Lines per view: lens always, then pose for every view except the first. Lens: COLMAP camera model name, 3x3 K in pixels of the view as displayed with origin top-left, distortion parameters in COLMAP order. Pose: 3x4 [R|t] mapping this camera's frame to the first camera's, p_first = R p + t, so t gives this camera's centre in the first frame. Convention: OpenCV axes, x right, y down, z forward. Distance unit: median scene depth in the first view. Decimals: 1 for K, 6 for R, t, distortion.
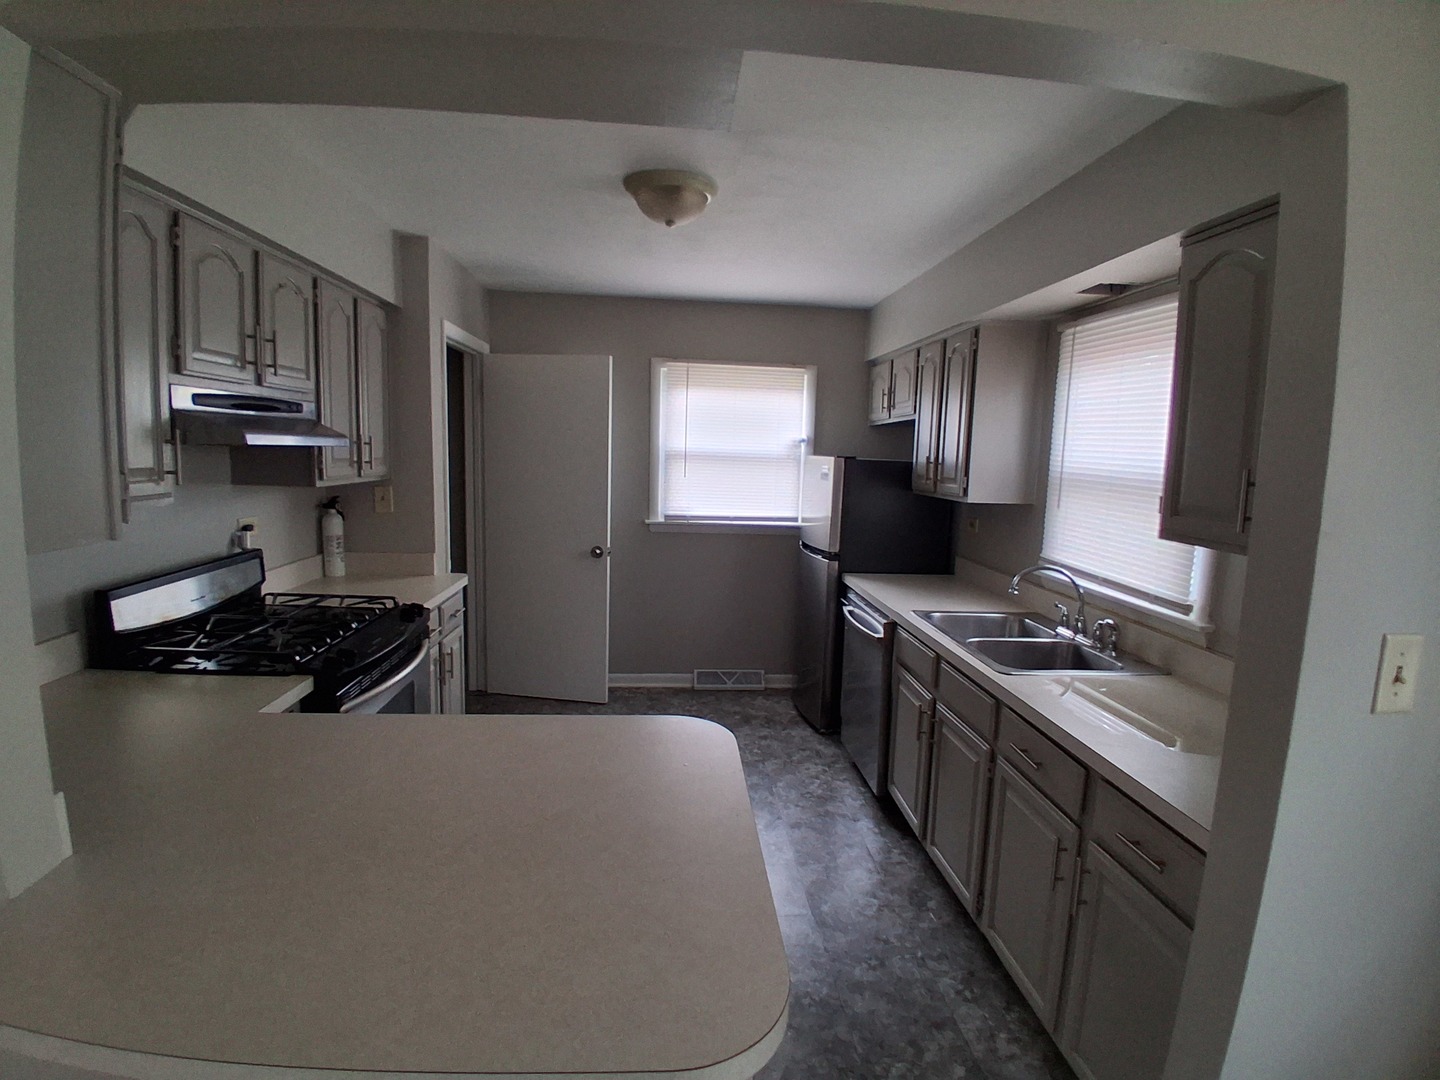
lens RADIAL K [[733.3, 0, 720.0], [0, 733.3, 540.0], [0, 0, 1]] dist [-0.001833, -0.043721]
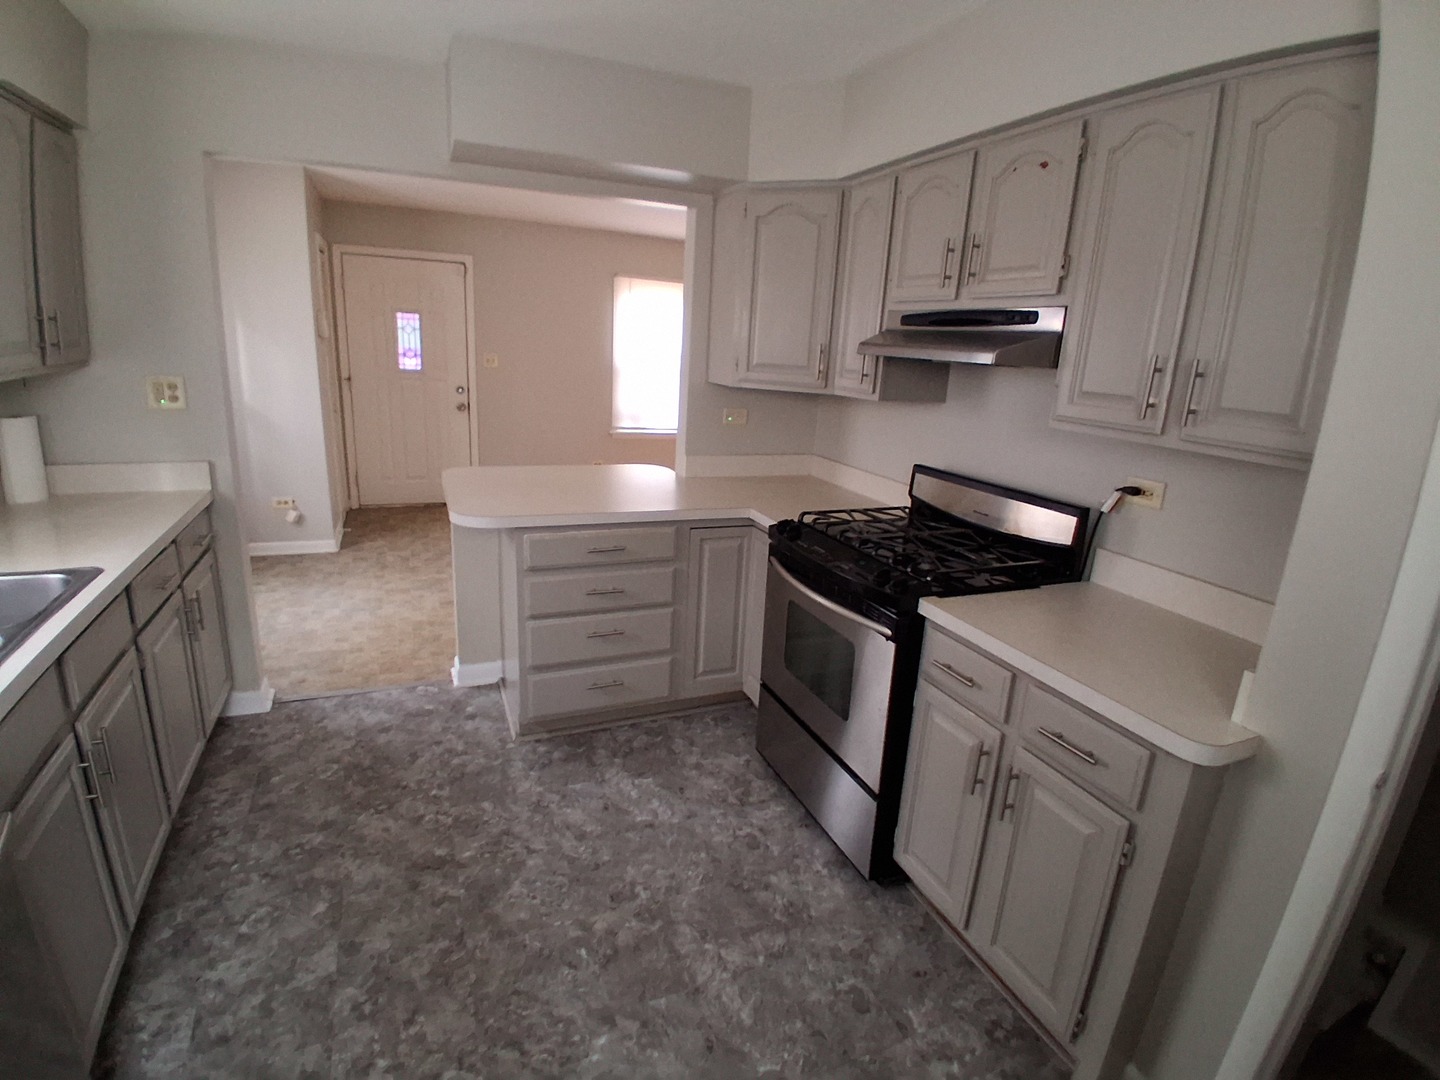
lens RADIAL K [[733.3, 0, 720.0], [0, 733.3, 540.0], [0, 0, 1]] dist [-0.001833, -0.043721]
pose [[-0.944722, 0.000768, -0.327870, -0.007226], [-0.126405, 0.921839, 0.366381, -0.204186], [0.302525, 0.387573, -0.870785, 1.639840]]
